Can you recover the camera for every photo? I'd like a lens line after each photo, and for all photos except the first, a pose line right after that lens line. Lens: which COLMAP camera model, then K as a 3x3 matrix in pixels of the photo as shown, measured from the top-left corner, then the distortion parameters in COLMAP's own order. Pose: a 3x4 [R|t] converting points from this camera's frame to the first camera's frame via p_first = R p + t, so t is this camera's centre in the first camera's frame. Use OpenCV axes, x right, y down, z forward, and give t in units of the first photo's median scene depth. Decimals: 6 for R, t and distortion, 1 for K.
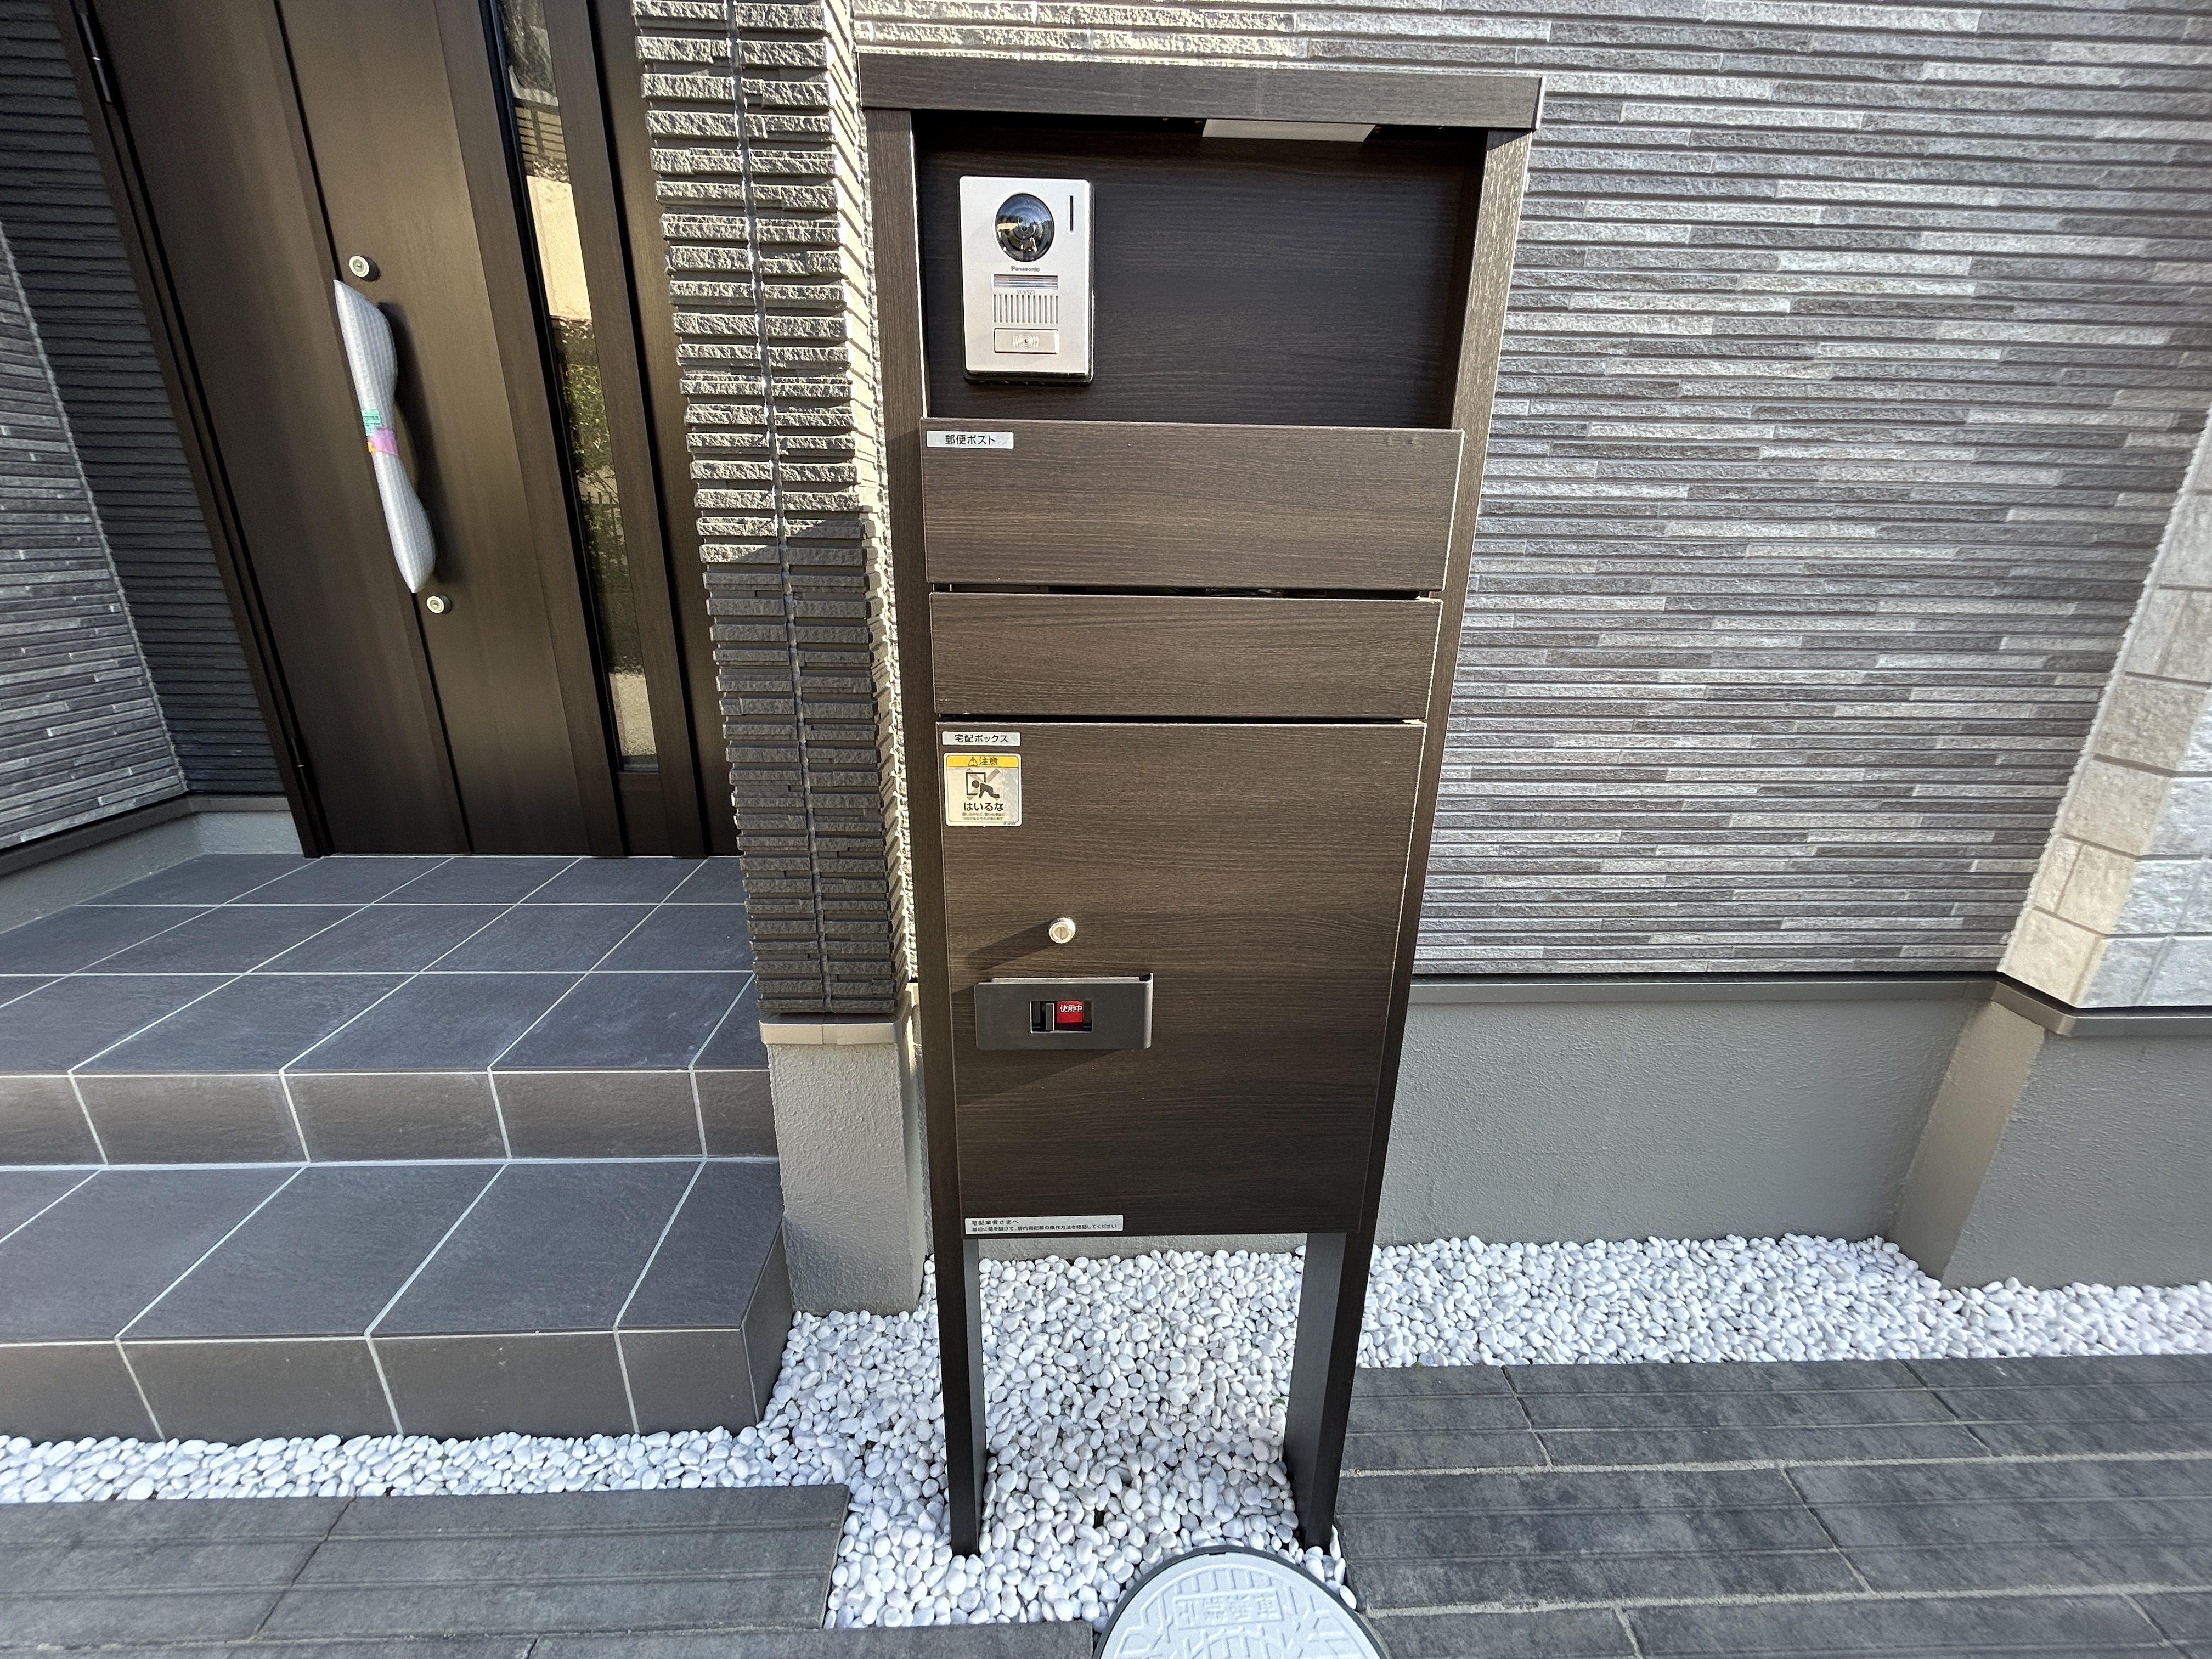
lens RADIAL K [[888.6, 0, 1107.7], [0, 888.6, 837.8], [0, 0, 1]] dist [-0.002025, 0.001170]
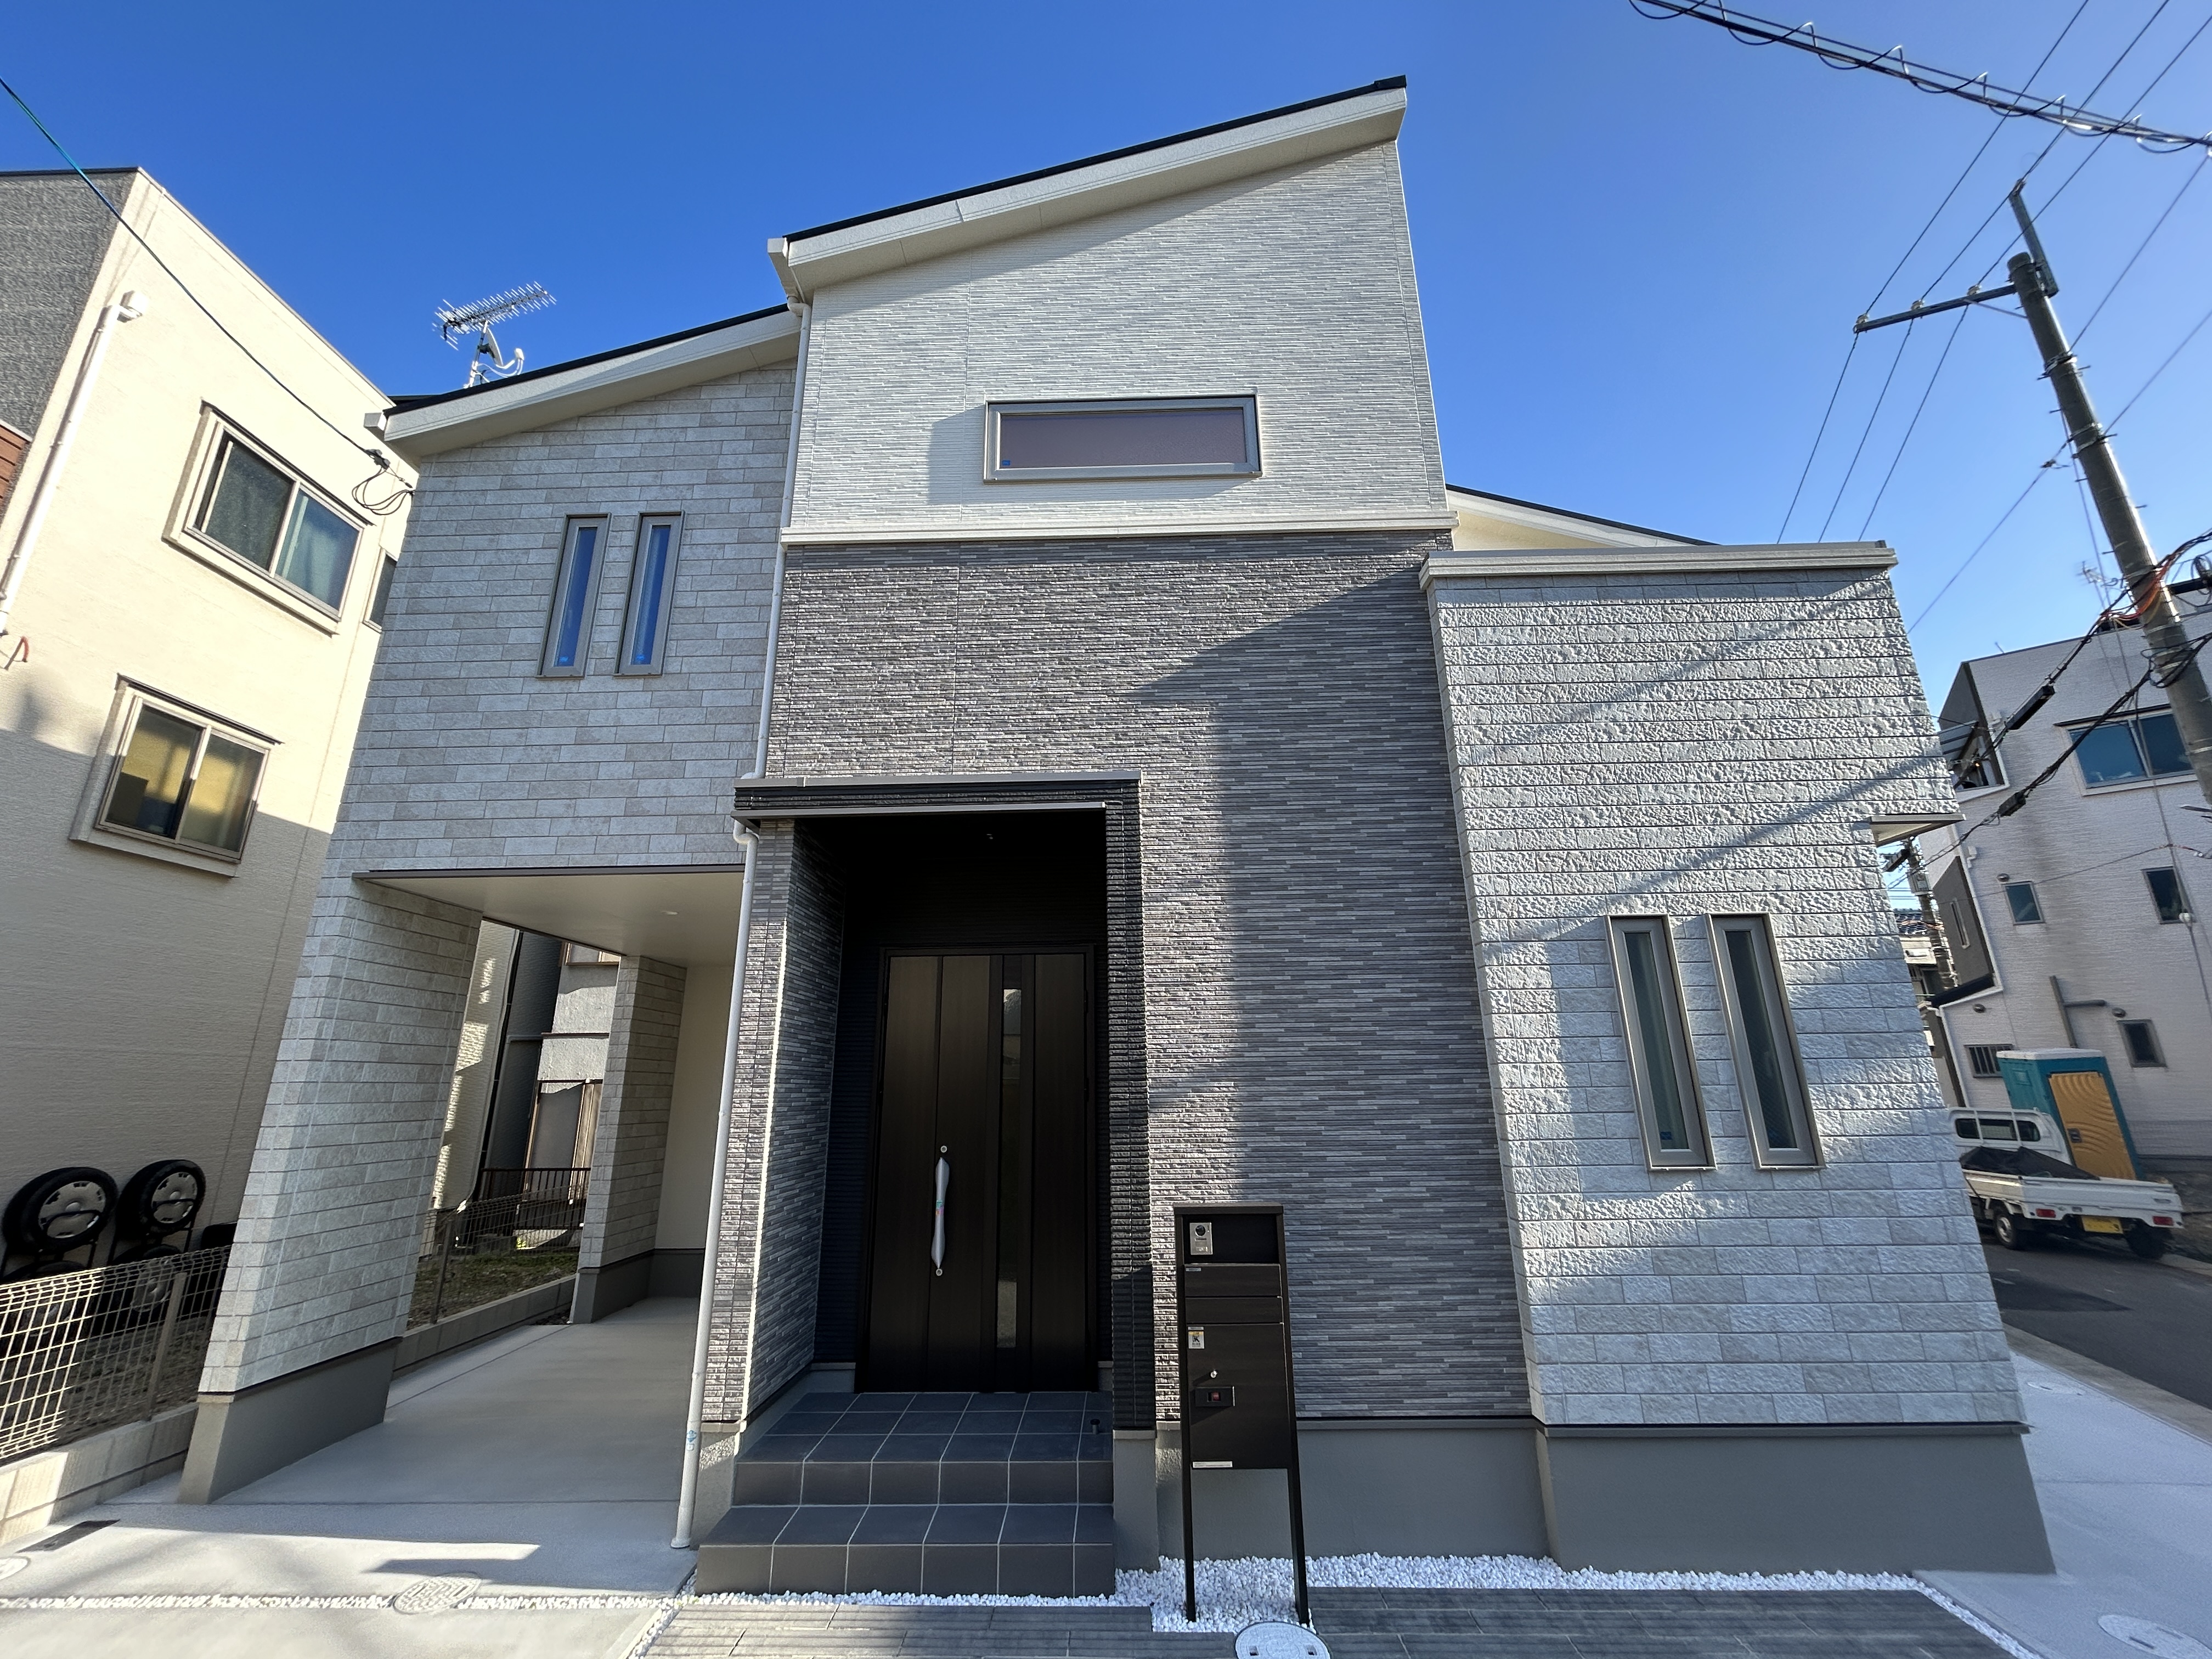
lens RADIAL K [[888.6, 0, 1109.6], [0, 888.6, 831.5], [0, 0, 1]] dist [-0.002025, 0.001170]
pose [[0.997710, -0.044227, -0.051168, -0.140306], [0.006336, 0.814350, -0.580339, 0.294023], [0.067335, 0.578686, 0.812766, -2.723248]]
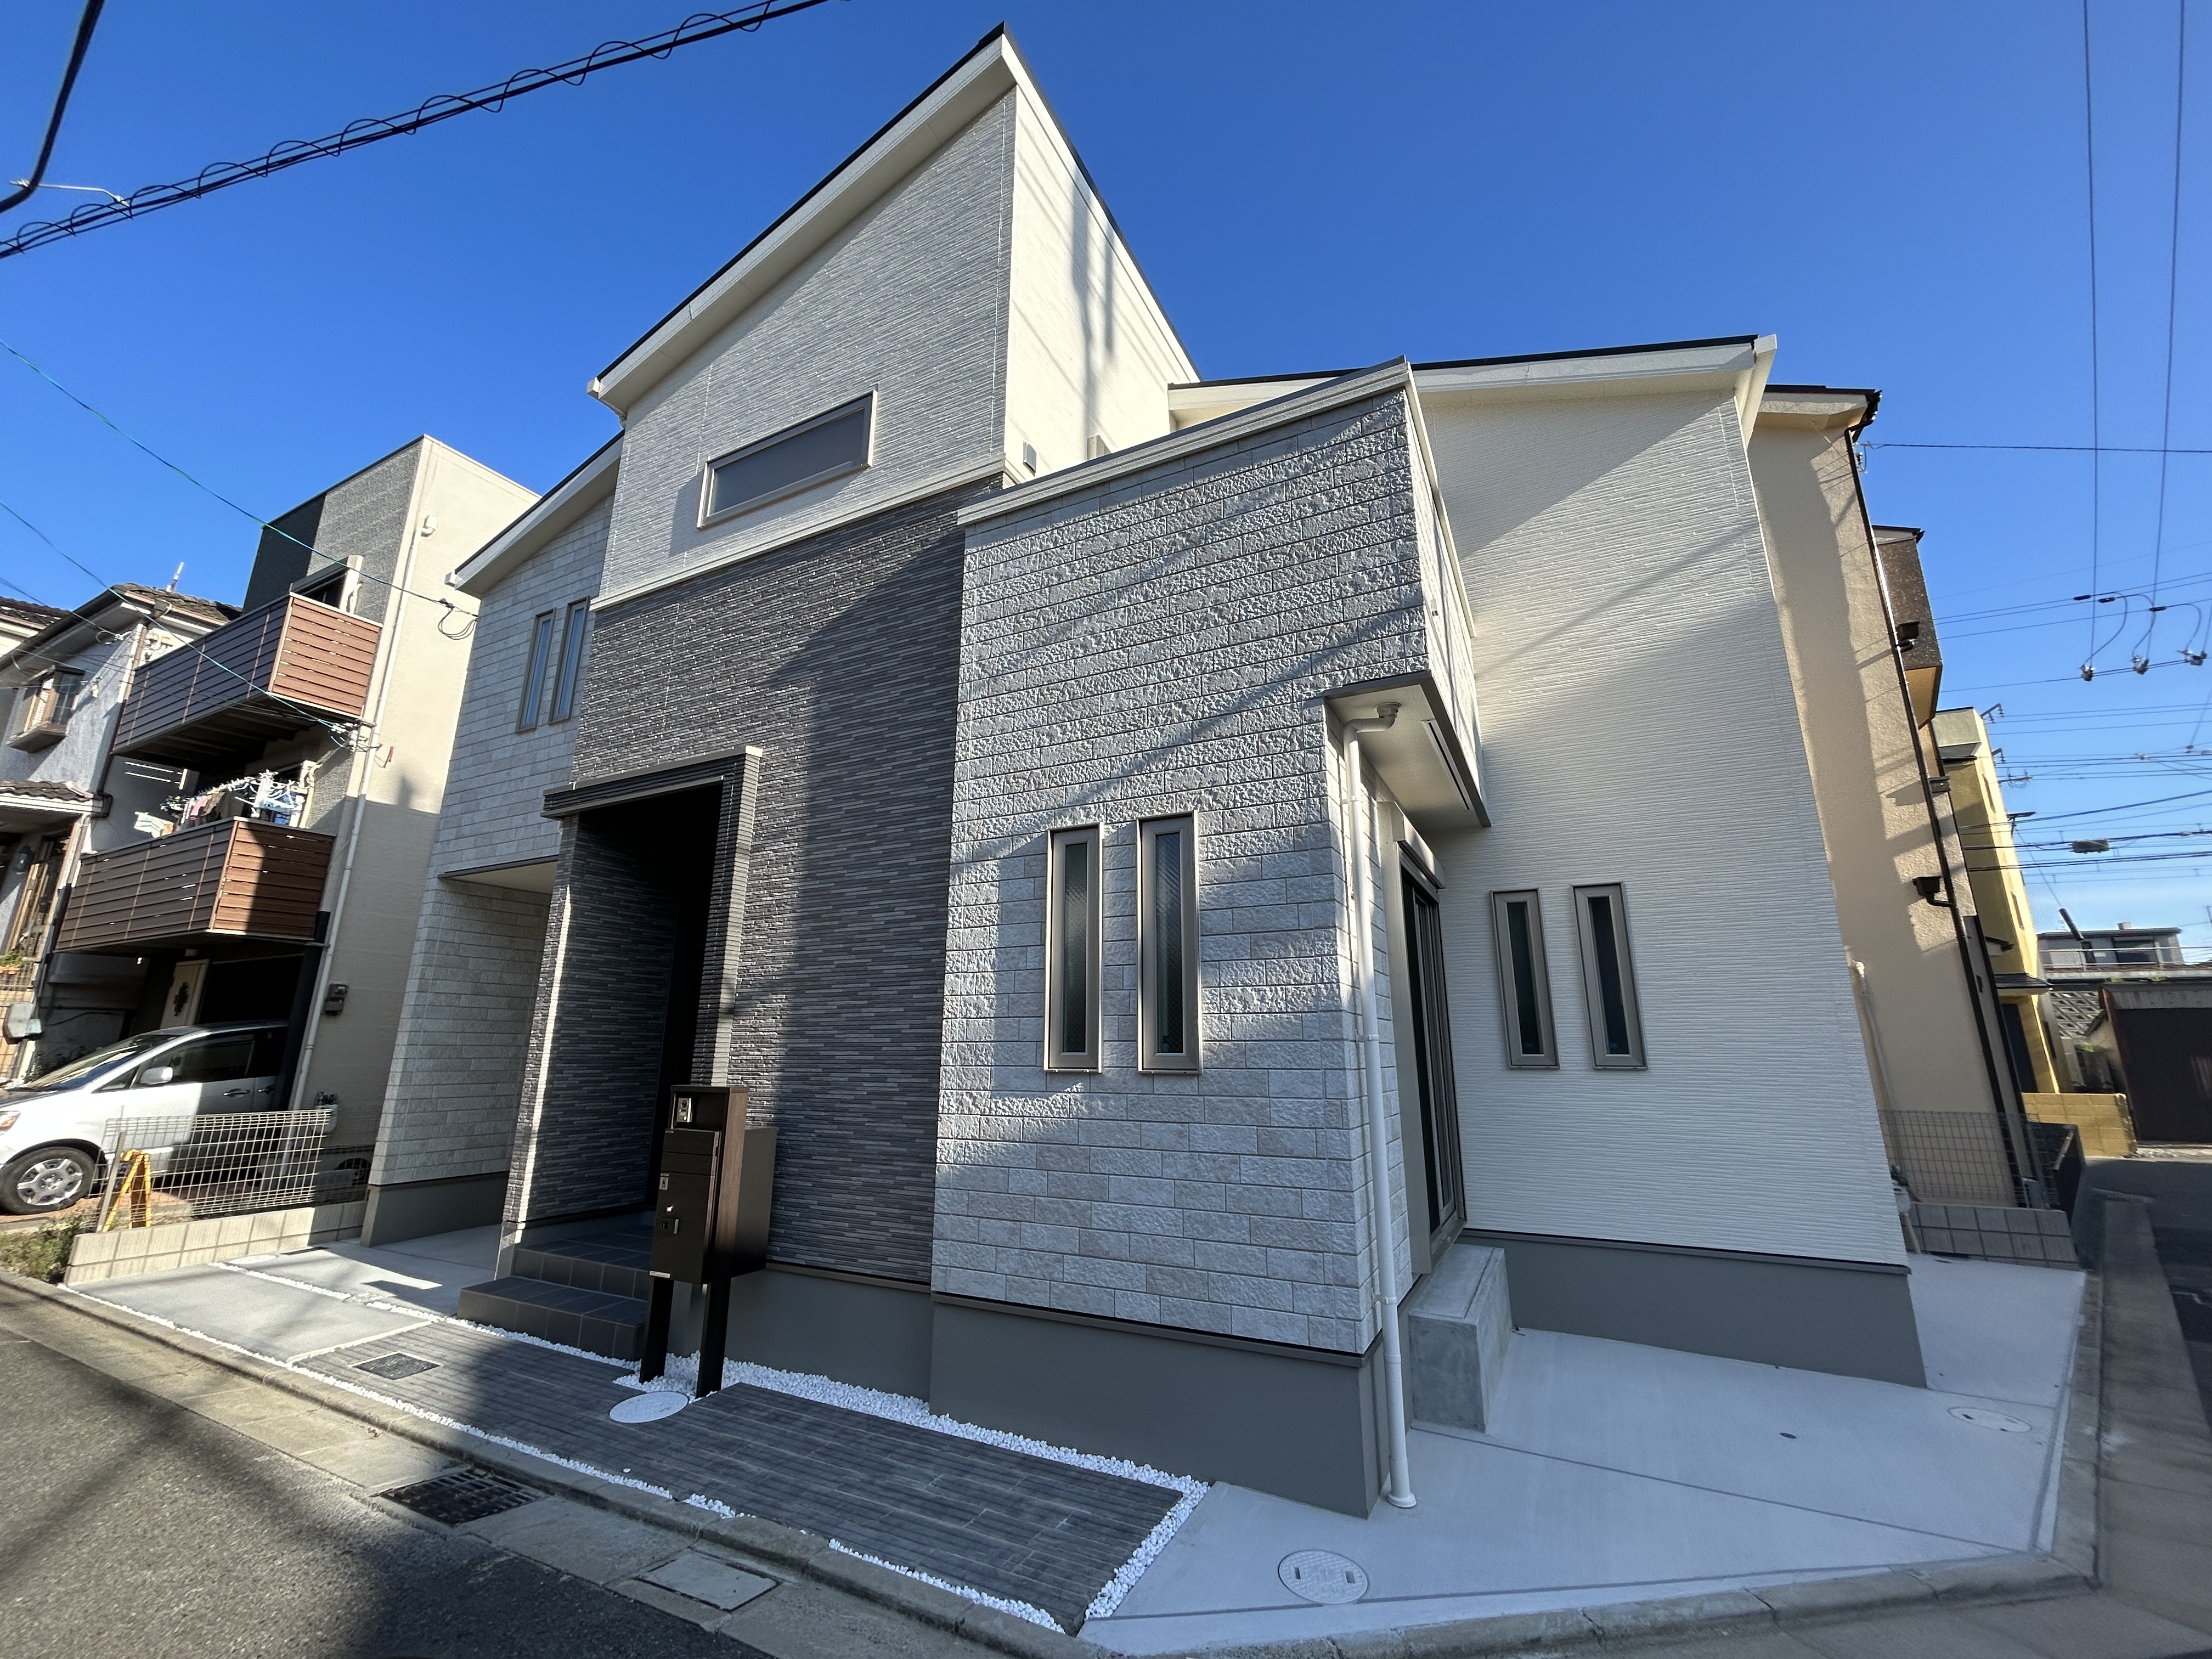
lens RADIAL K [[888.6, 0, 1100.8], [0, 888.6, 832.5], [0, 0, 1]] dist [-0.002025, 0.001170]
pose [[0.869982, -0.131158, -0.475319, 3.495290], [-0.153136, 0.844438, -0.513297, 0.360842], [0.468701, 0.519348, 0.714561, -2.010743]]
